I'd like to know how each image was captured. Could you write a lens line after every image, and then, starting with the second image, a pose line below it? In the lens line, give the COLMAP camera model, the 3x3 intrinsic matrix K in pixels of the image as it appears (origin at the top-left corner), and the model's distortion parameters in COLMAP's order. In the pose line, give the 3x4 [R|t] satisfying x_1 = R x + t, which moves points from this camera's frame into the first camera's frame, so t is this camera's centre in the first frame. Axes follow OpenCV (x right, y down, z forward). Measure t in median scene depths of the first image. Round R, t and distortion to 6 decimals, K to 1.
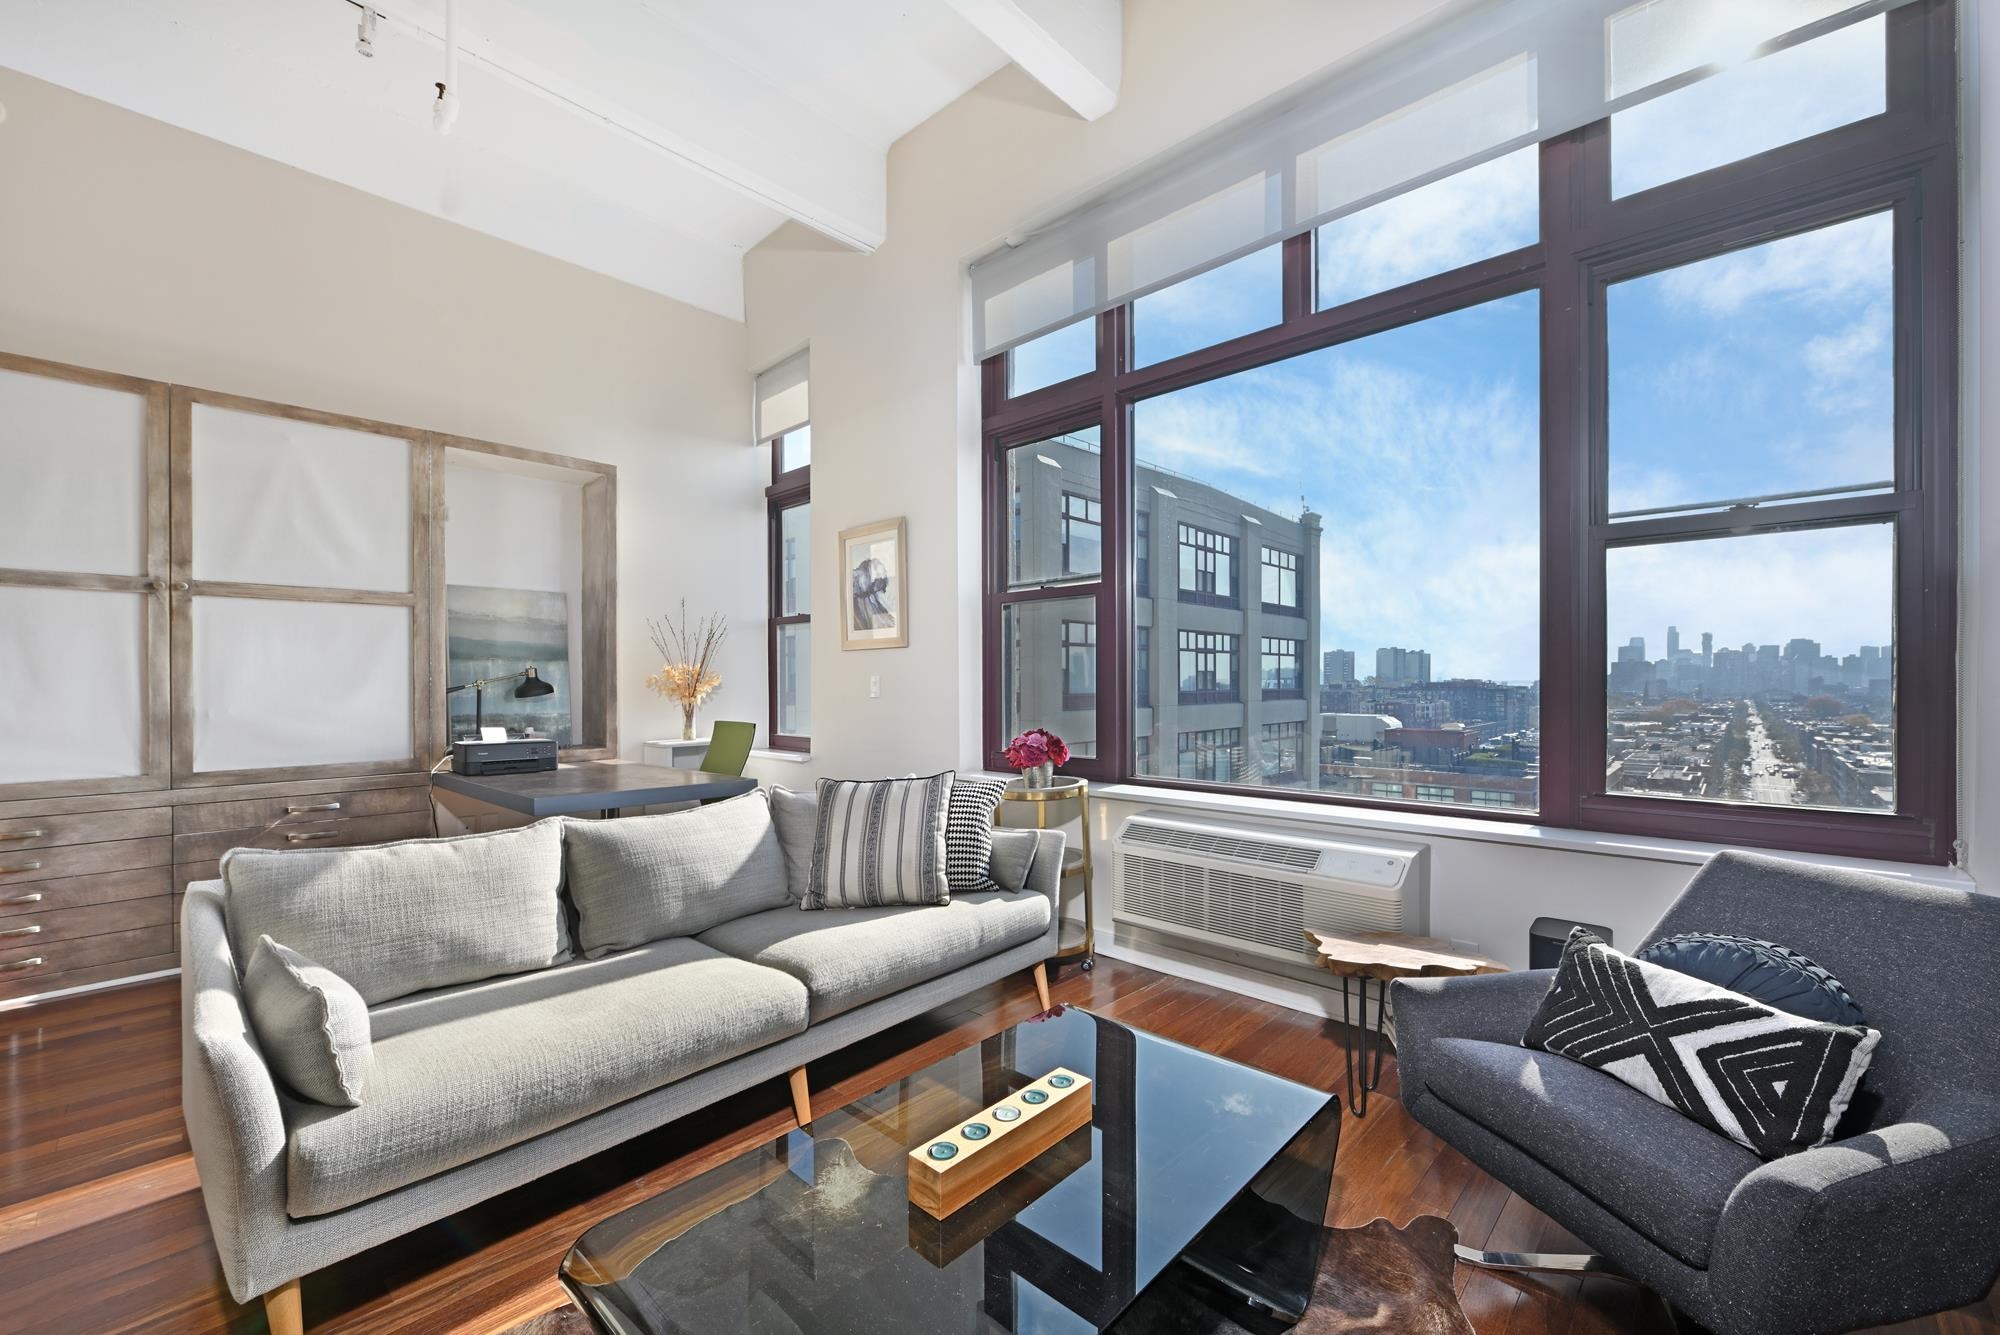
lens RADIAL K [[812.3, 0, 991.9], [0, 812.3, 691.8], [0, 0, 1]] dist [-0.004330, -0.000345]
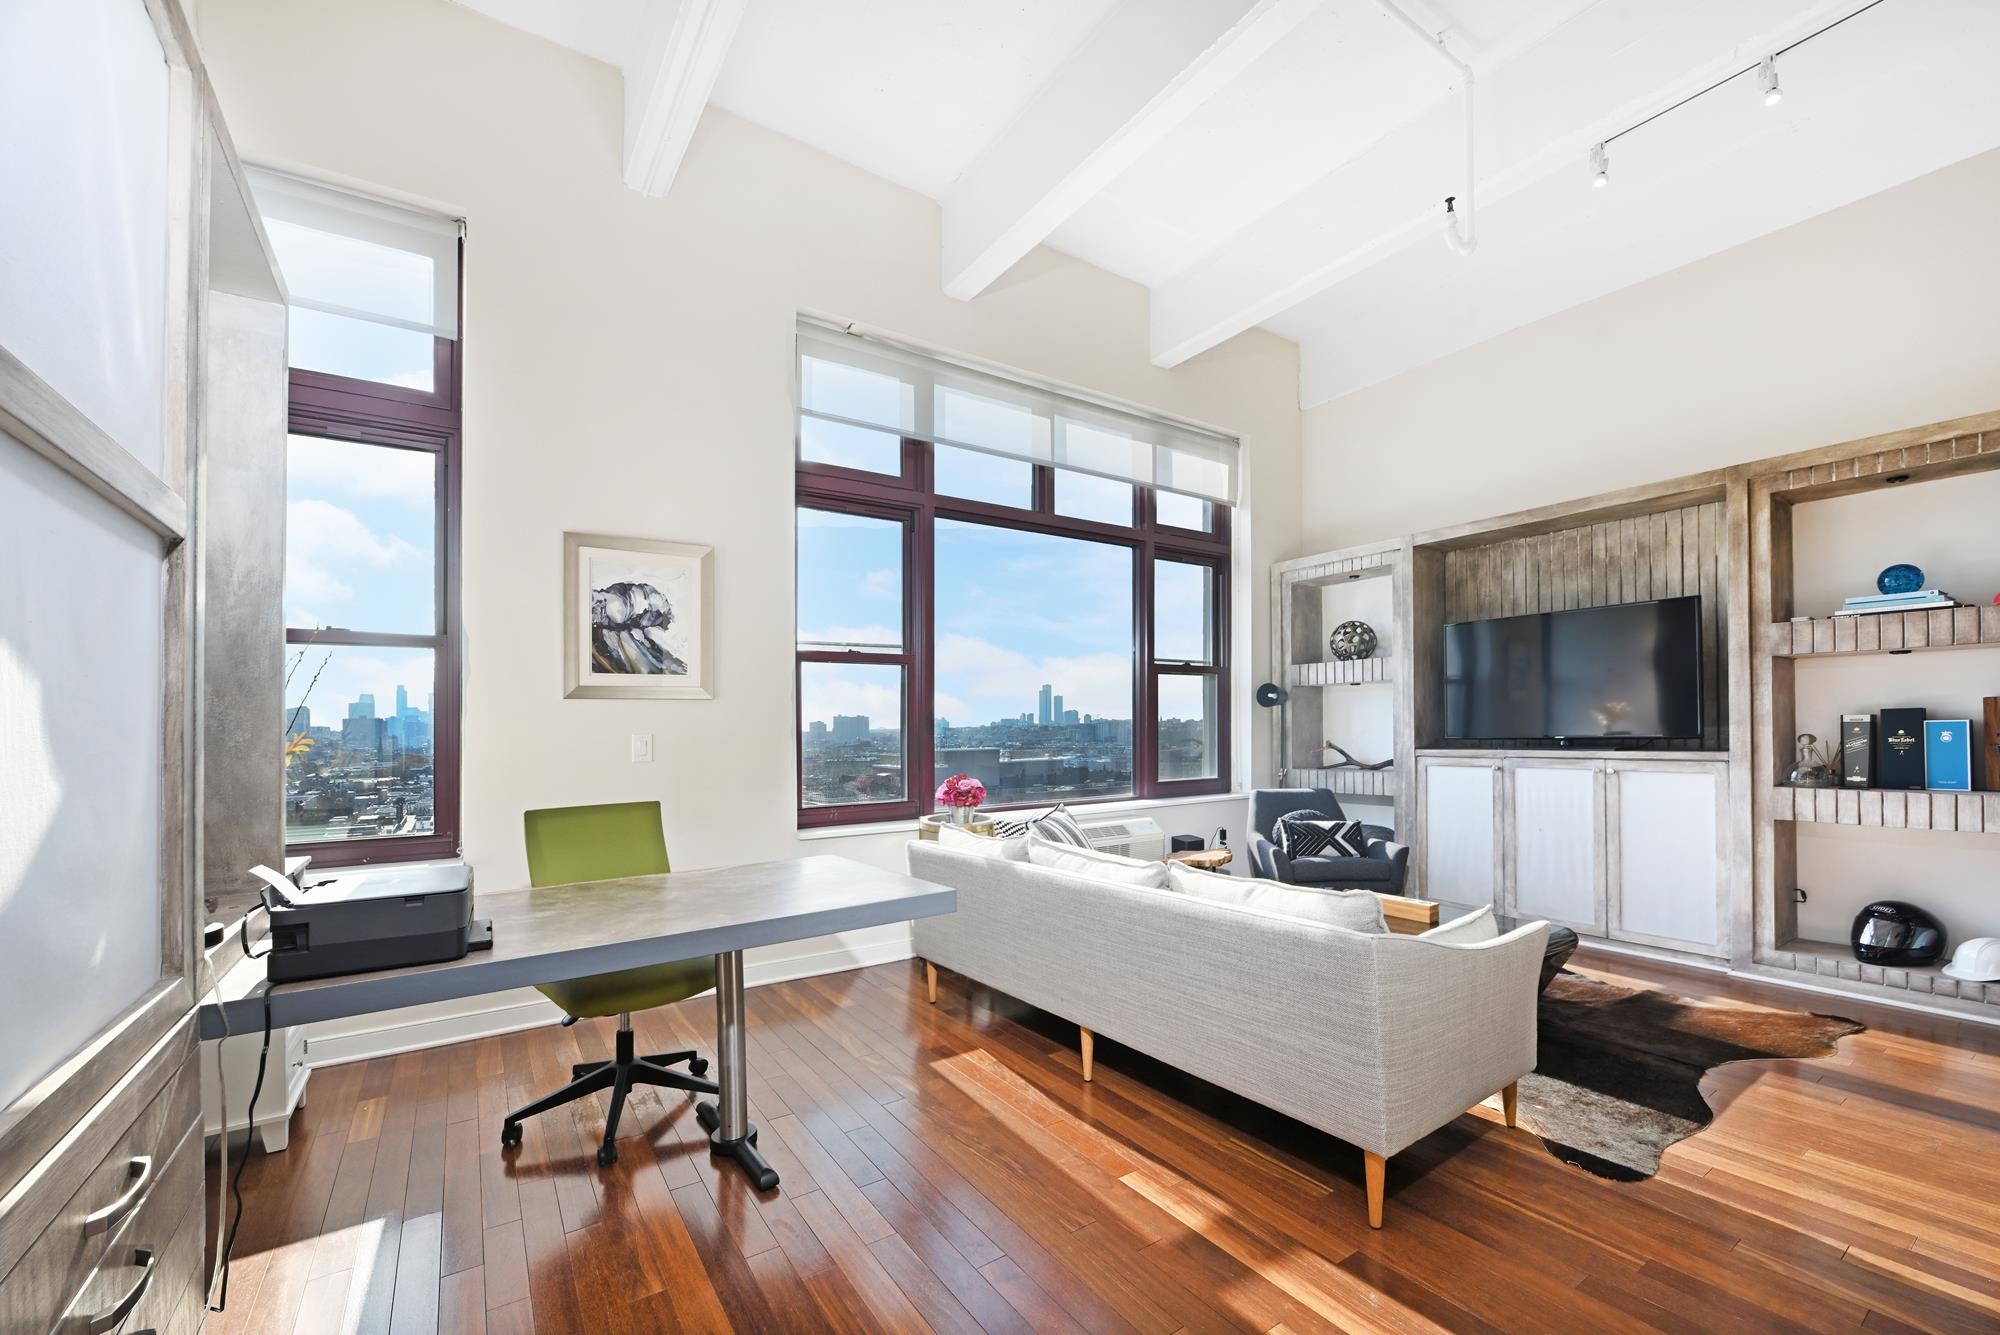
lens RADIAL K [[793.3, 0, 1002.0], [0, 793.3, 745.5], [0, 0, 1]] dist [0.000568, 0.000093]
pose [[0.220610, -0.019850, 0.975160, -1.137599], [0.023997, 0.999601, 0.014919, -0.015074], [-0.975067, 0.020110, 0.220998, 0.686035]]
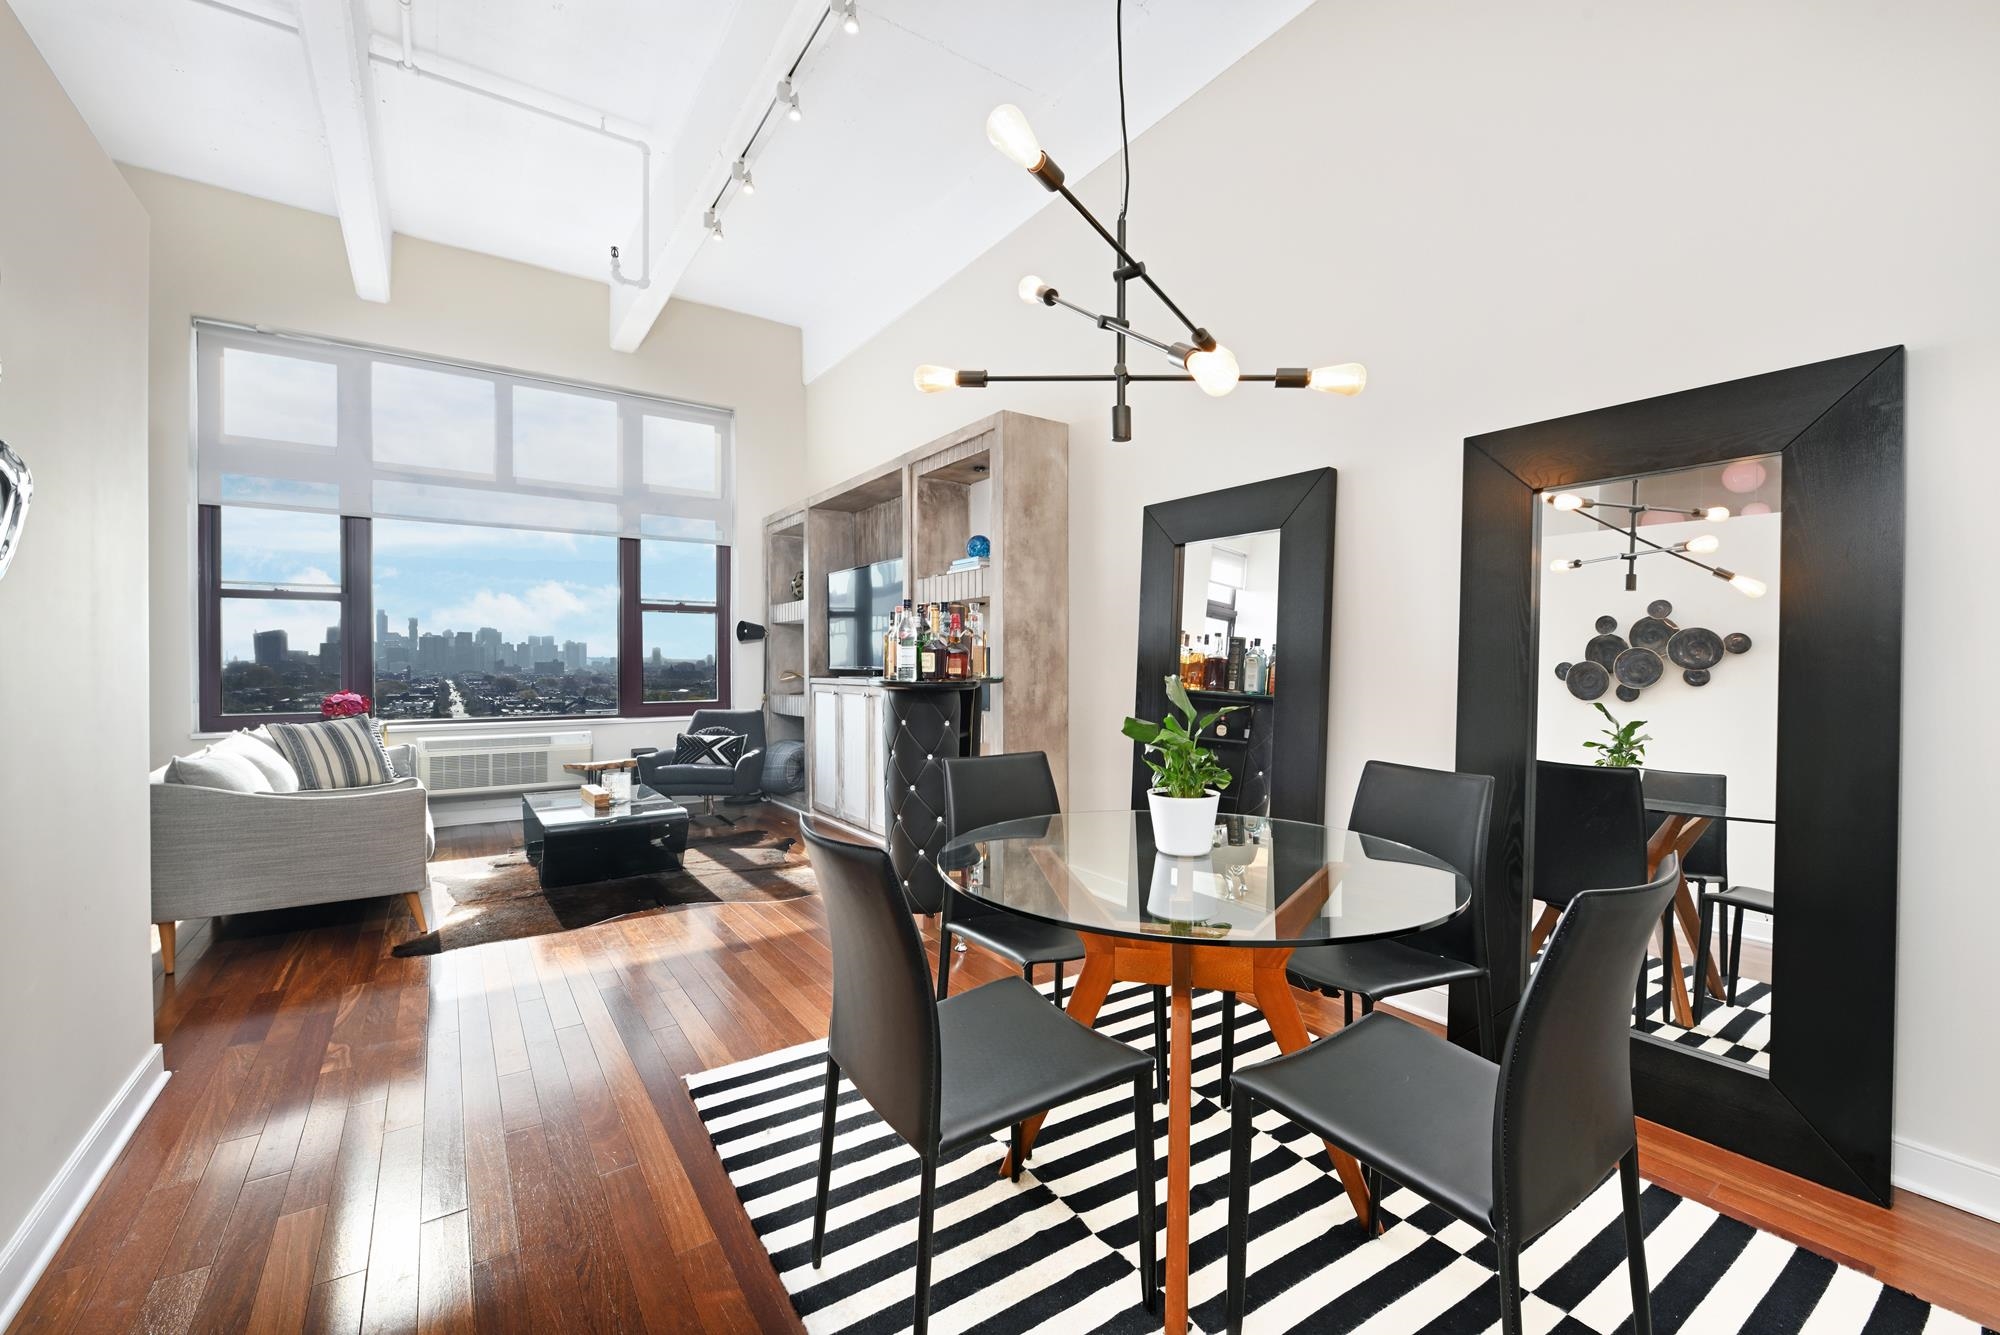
lens RADIAL K [[811.8, 0, 1005.0], [0, 811.8, 672.6], [0, 0, 1]] dist [0.000213, 0.000080]
pose [[0.215704, -0.007712, 0.976428, -1.200370], [0.009181, 0.999941, 0.005869, 0.015412], [-0.976416, 0.007698, 0.215762, -0.562219]]
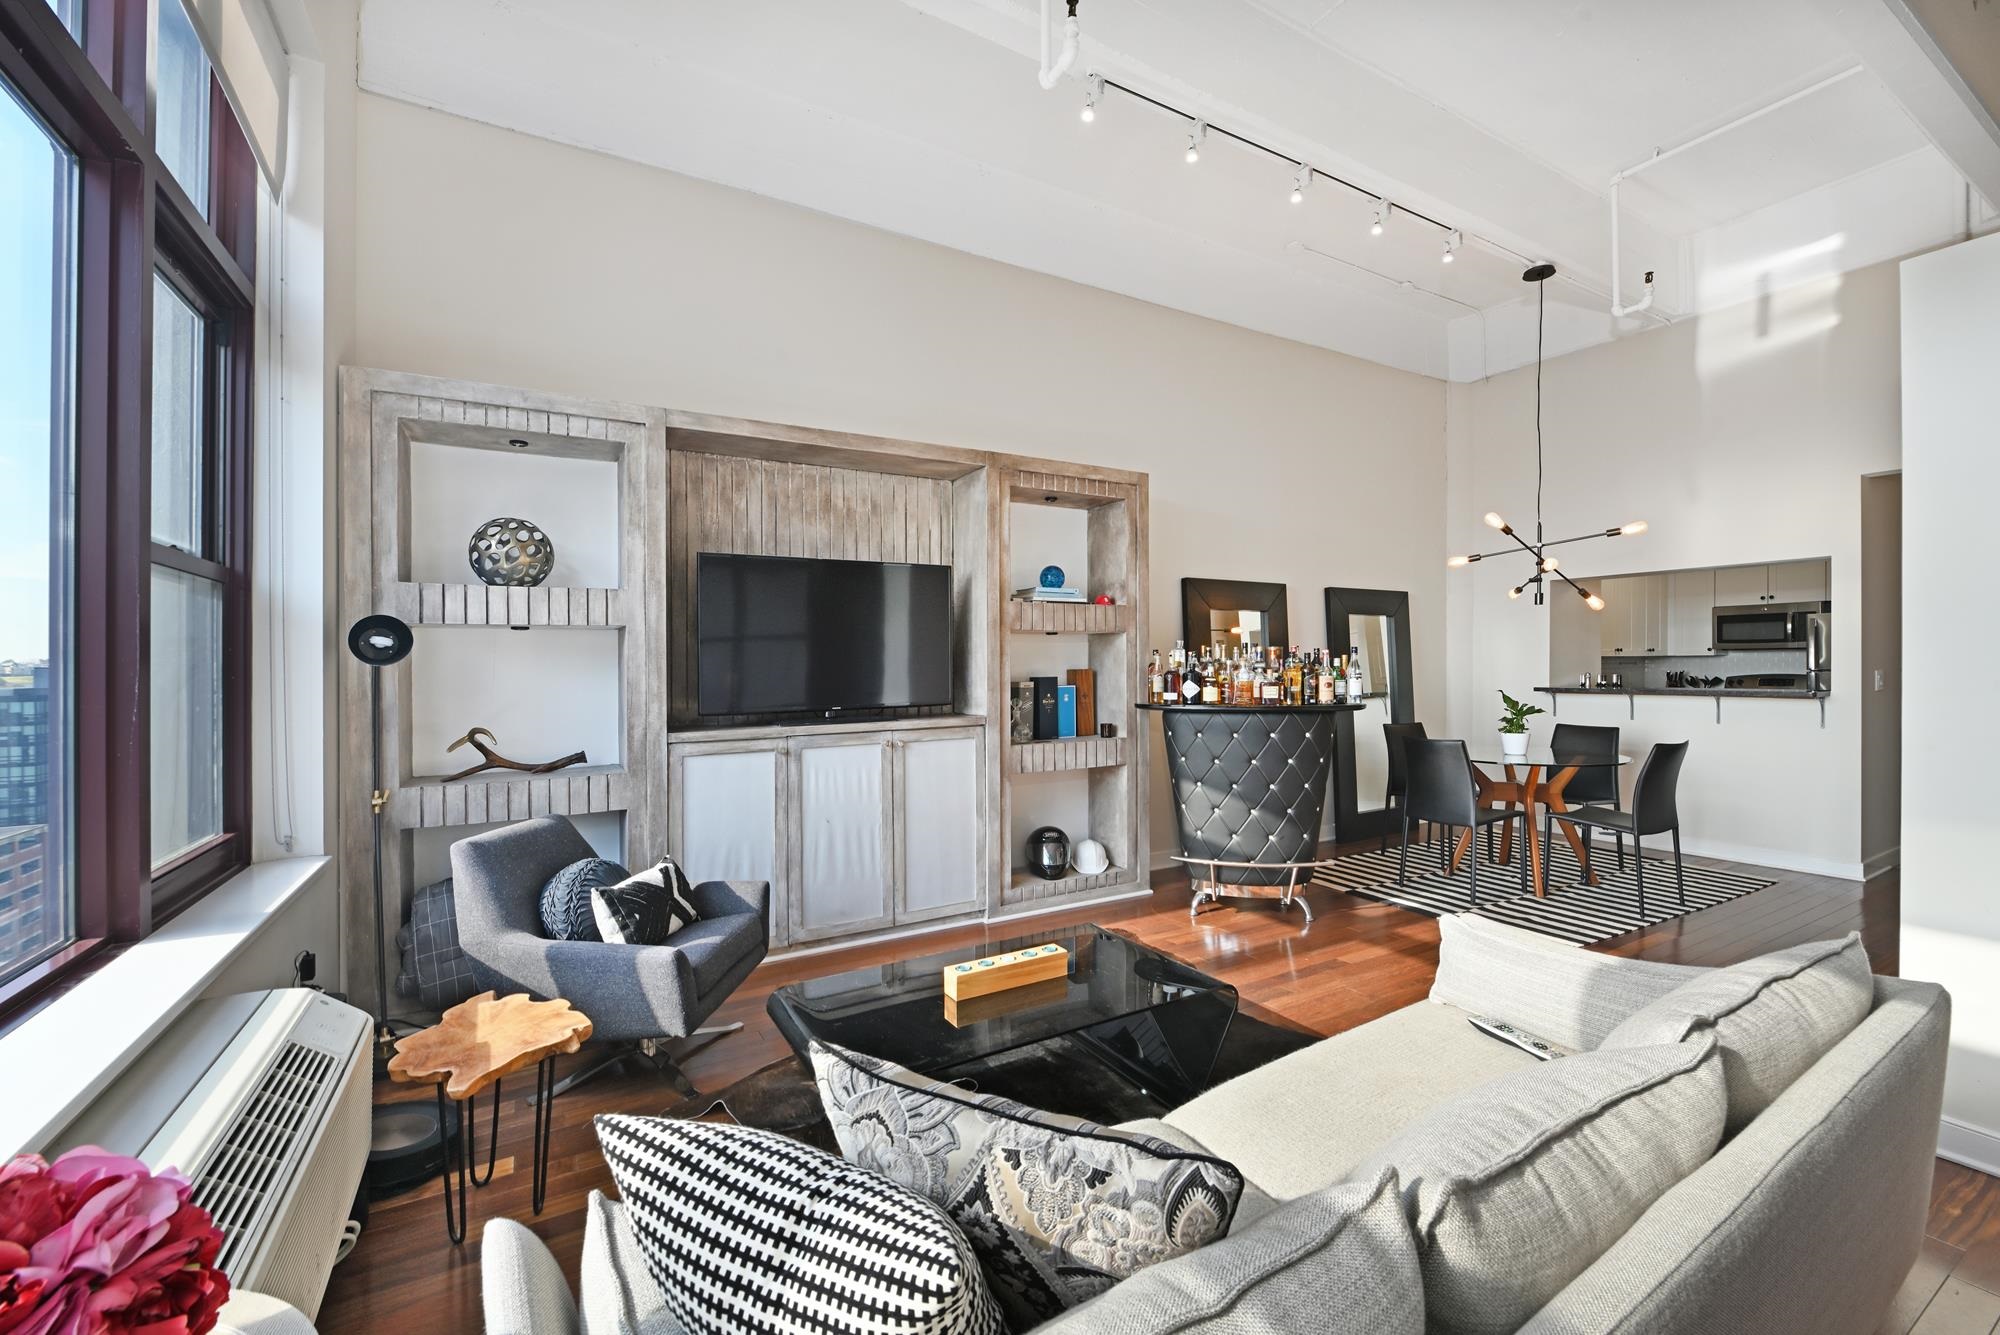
lens RADIAL K [[814.3, 0, 1002.5], [0, 814.3, 691.3], [0, 0, 1]] dist [-0.001604, -0.000095]
pose [[-0.955779, 0.007707, 0.293986, -0.210123], [0.020438, 0.998980, 0.040258, -0.052039], [-0.293376, 0.044487, -0.954961, 1.099537]]
